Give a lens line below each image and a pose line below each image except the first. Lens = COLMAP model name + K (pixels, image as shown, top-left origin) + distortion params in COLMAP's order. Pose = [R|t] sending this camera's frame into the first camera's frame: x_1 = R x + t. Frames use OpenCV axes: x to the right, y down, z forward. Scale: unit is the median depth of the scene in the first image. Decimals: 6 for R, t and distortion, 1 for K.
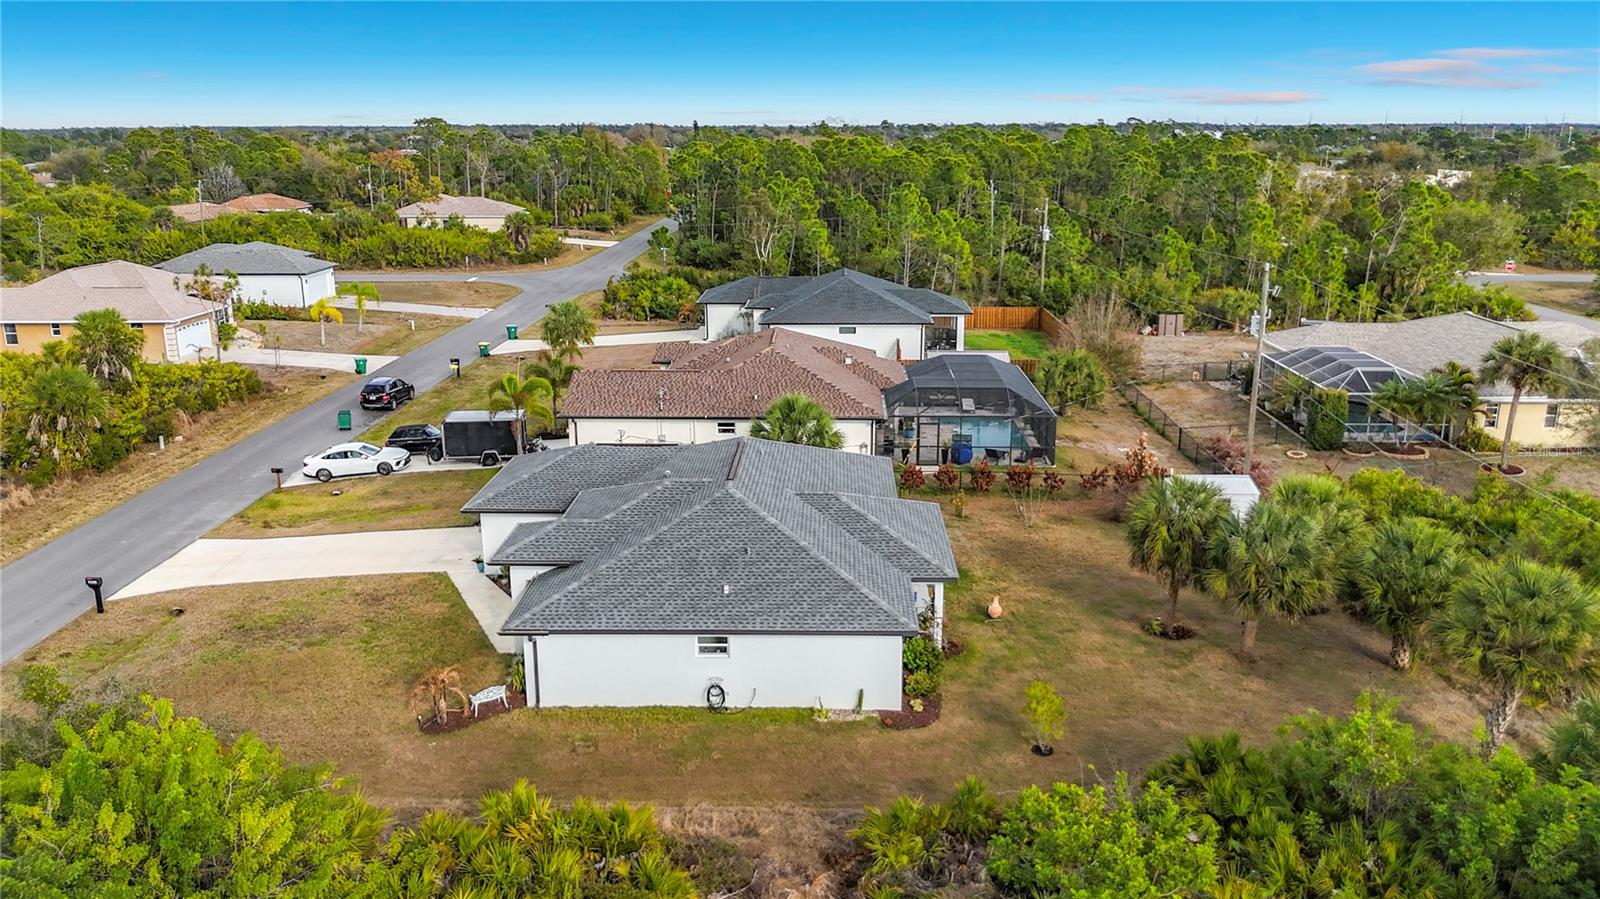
lens RADIAL K [[1156.8, 0, 800.0], [0, 1156.8, 449.5], [0, 0, 1]] dist [-0.018793, -0.004762]
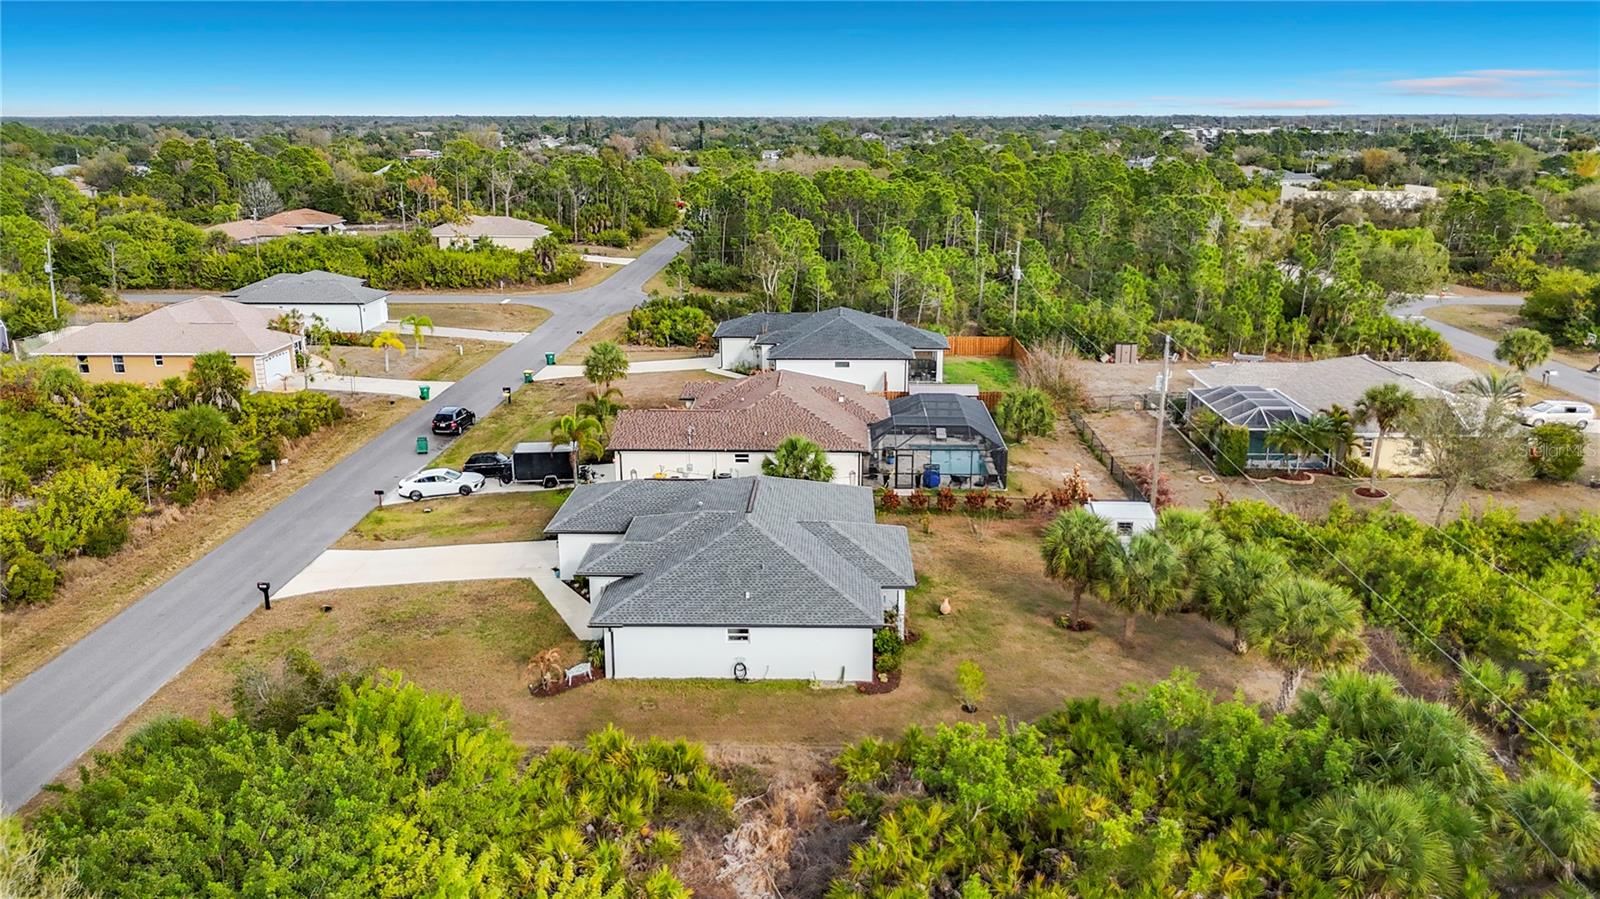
lens RADIAL K [[1141.6, 0, 800.0], [0, 1141.6, 449.5], [0, 0, 1]] dist [0.002476, -0.005007]
pose [[0.999996, 0.001883, -0.002334, 0.001617], [-0.001858, 0.999943, 0.010473, -0.040120], [0.002353, -0.010469, 0.999942, -0.219618]]
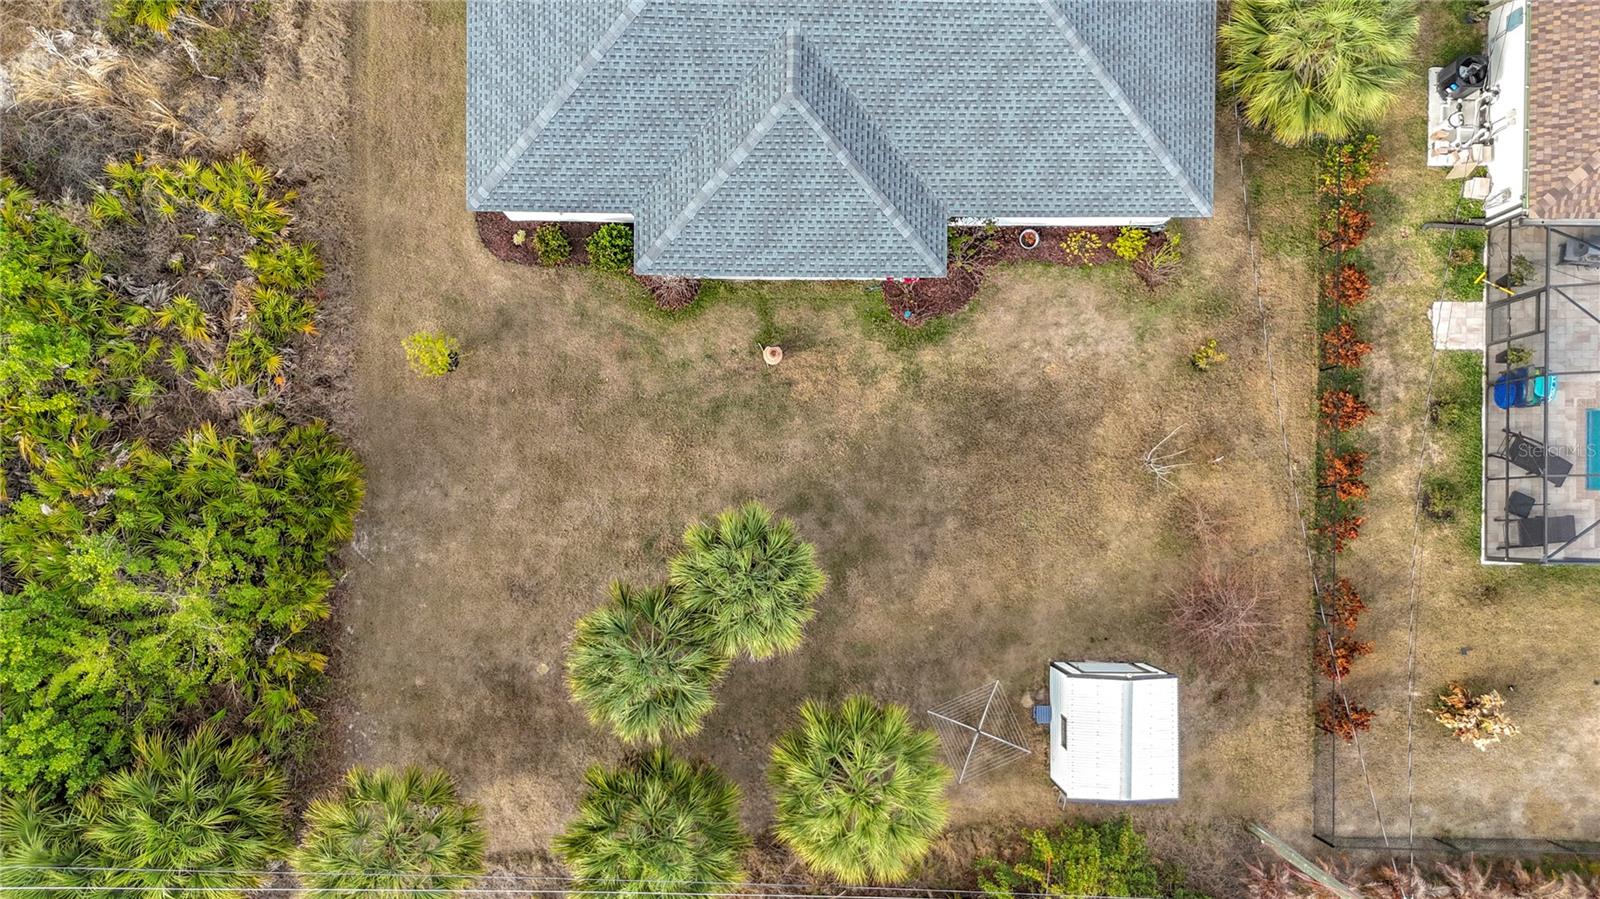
lens RADIAL K [[1152.2, 0, 800.3], [0, 1152.2, 484.5], [0, 0, 1]] dist [0.032848, -0.048143]
pose [[0.023321, 0.999714, 0.005254, 0.171409], [-0.263507, 0.001078, 0.964657, -0.420623], [0.964376, -0.023881, 0.263456, 0.552269]]
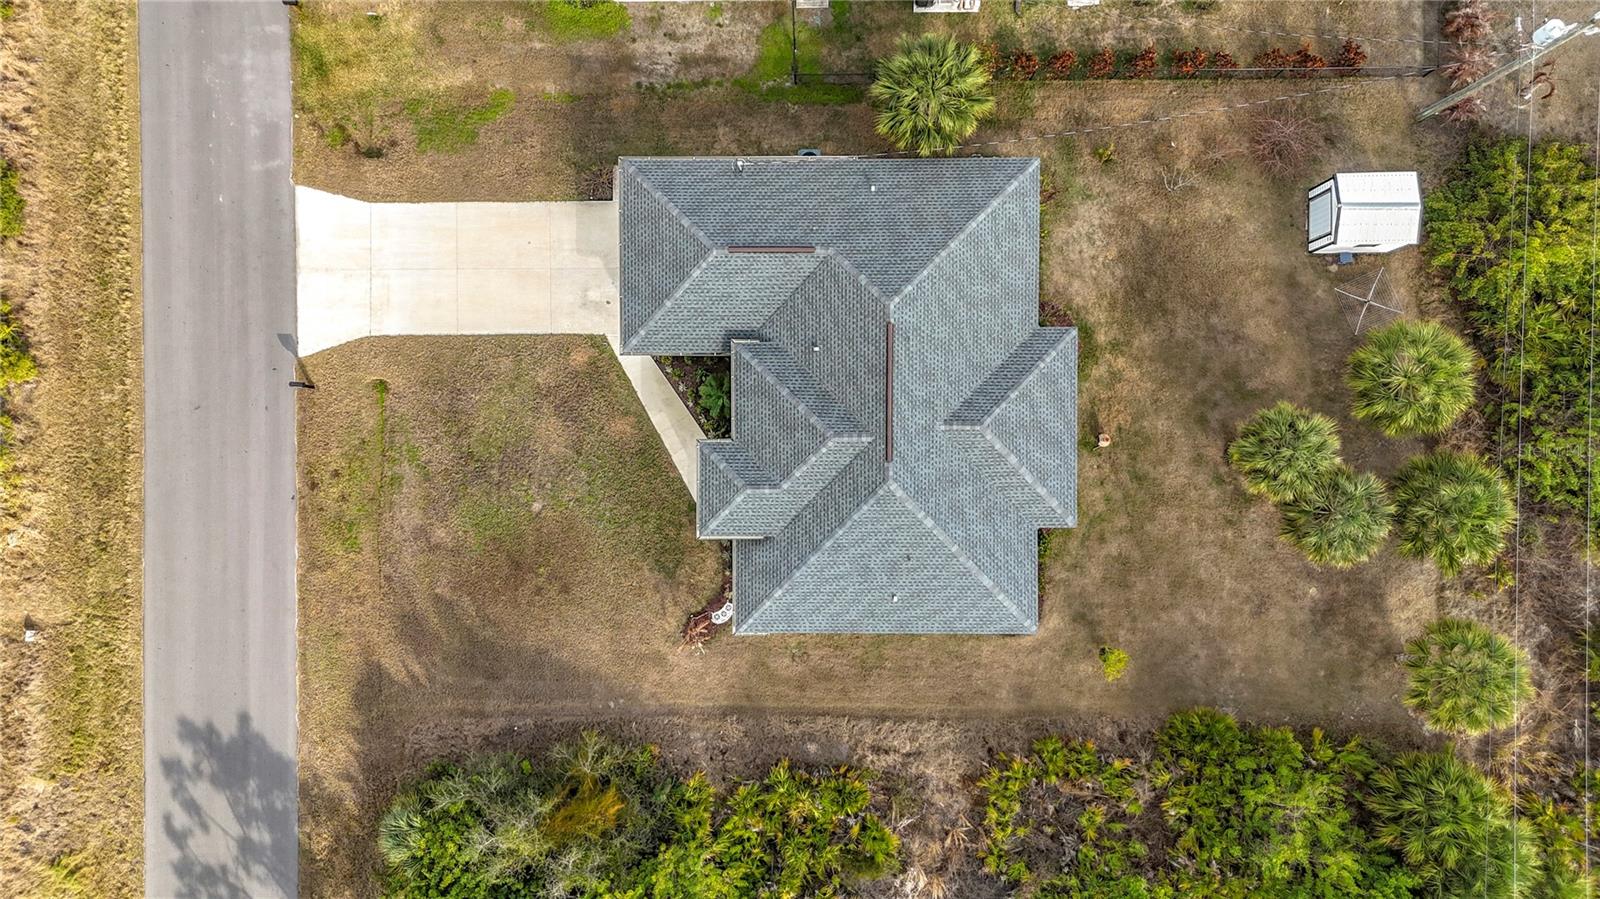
lens RADIAL K [[1141.6, 0, 800.0], [0, 1141.6, 449.5], [0, 0, 1]] dist [0.002476, -0.005007]
pose [[0.998888, -0.032053, -0.034586, -0.069726], [0.041695, 0.257781, 0.965303, -0.679653], [-0.022026, -0.965672, 0.258830, 0.473931]]
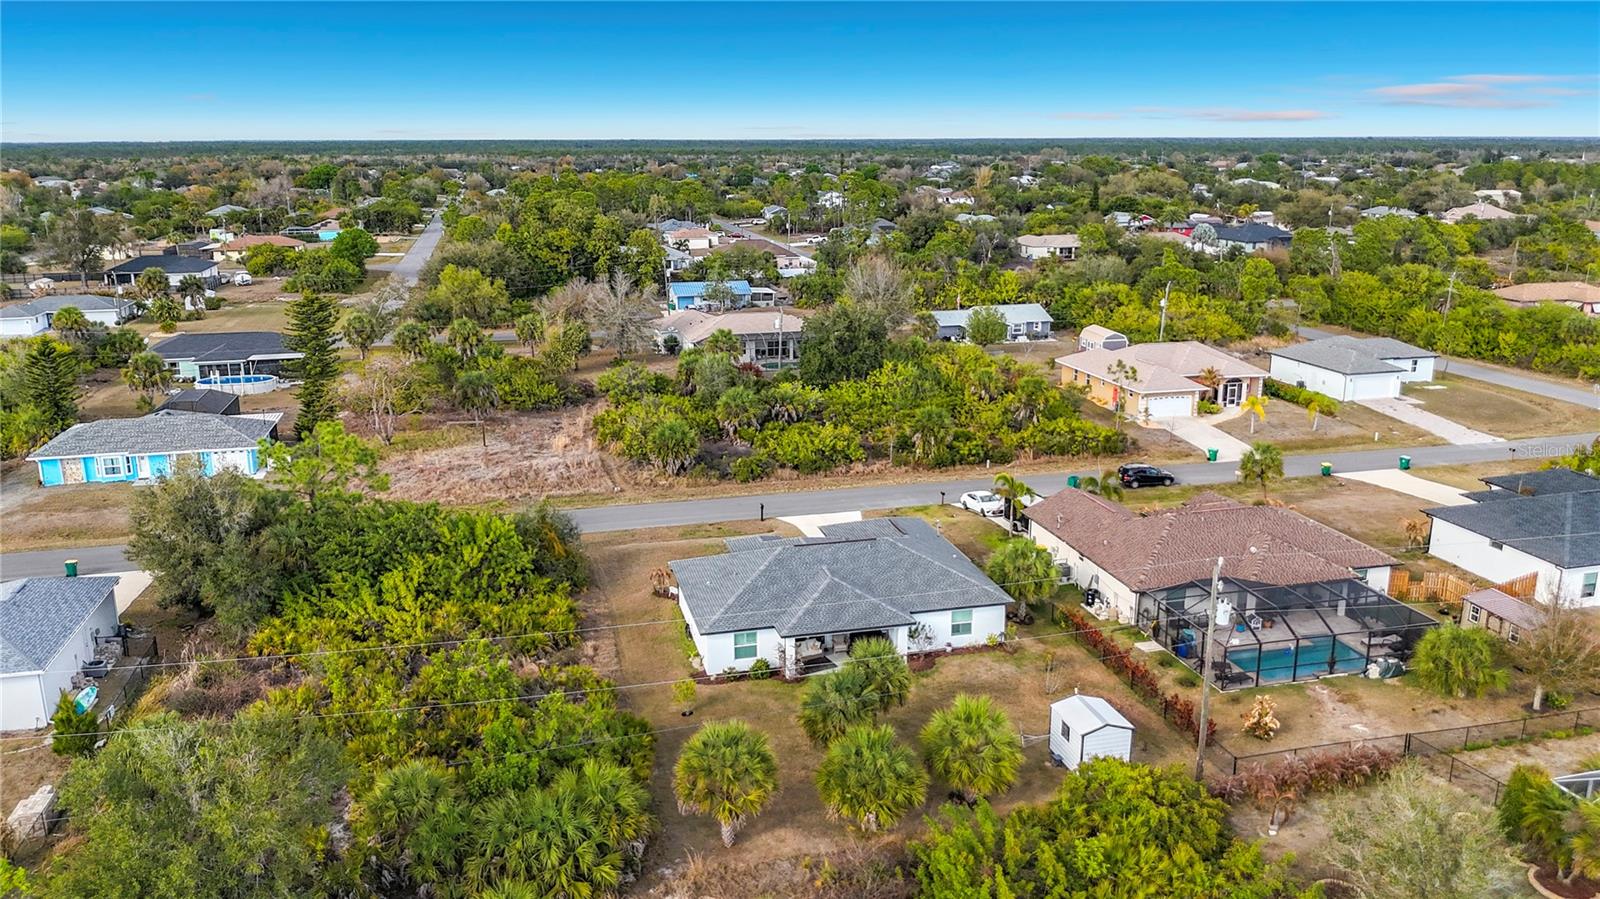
lens RADIAL K [[1164.6, 0, 794.1], [0, 1164.6, 478.5], [0, 0, 1]] dist [0.026099, -0.002649]
pose [[0.272793, 0.281667, -0.919917, 1.024399], [-0.254900, 0.943171, 0.213199, -0.301997], [0.927691, 0.176328, 0.329088, 0.250297]]
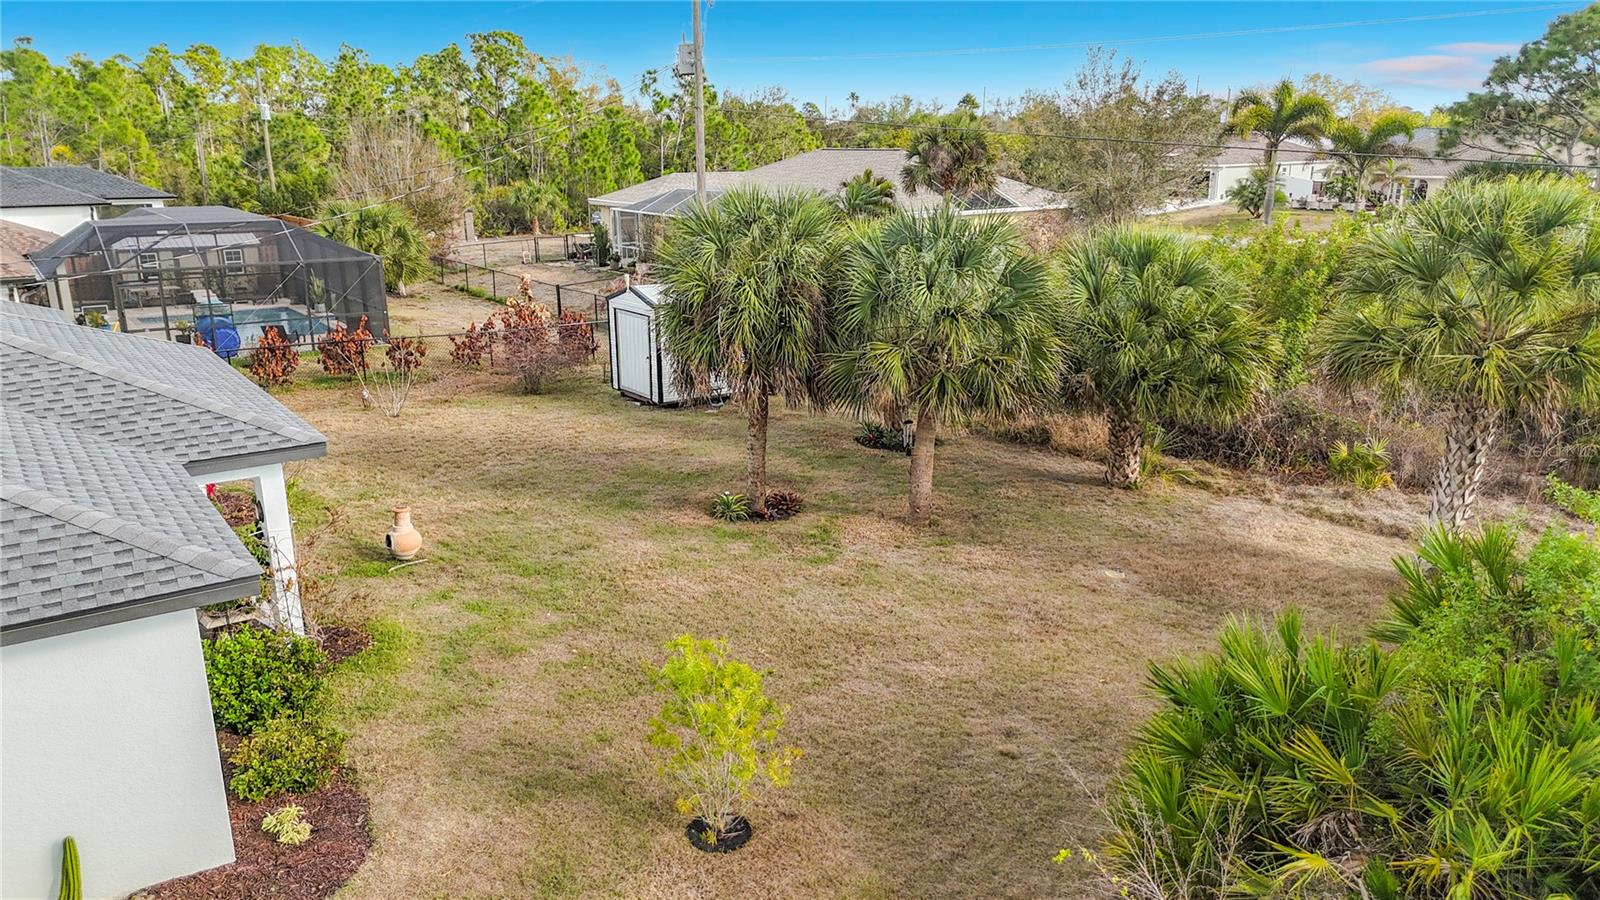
lens RADIAL K [[1164.6, 0, 794.1], [0, 1164.6, 479.0], [0, 0, 1]] dist [0.026099, -0.002649]
pose [[0.798741, -0.167080, 0.578012, 0.024645], [0.158382, 0.985176, 0.065910, 0.074662], [-0.580455, 0.038902, 0.813362, 0.378782]]
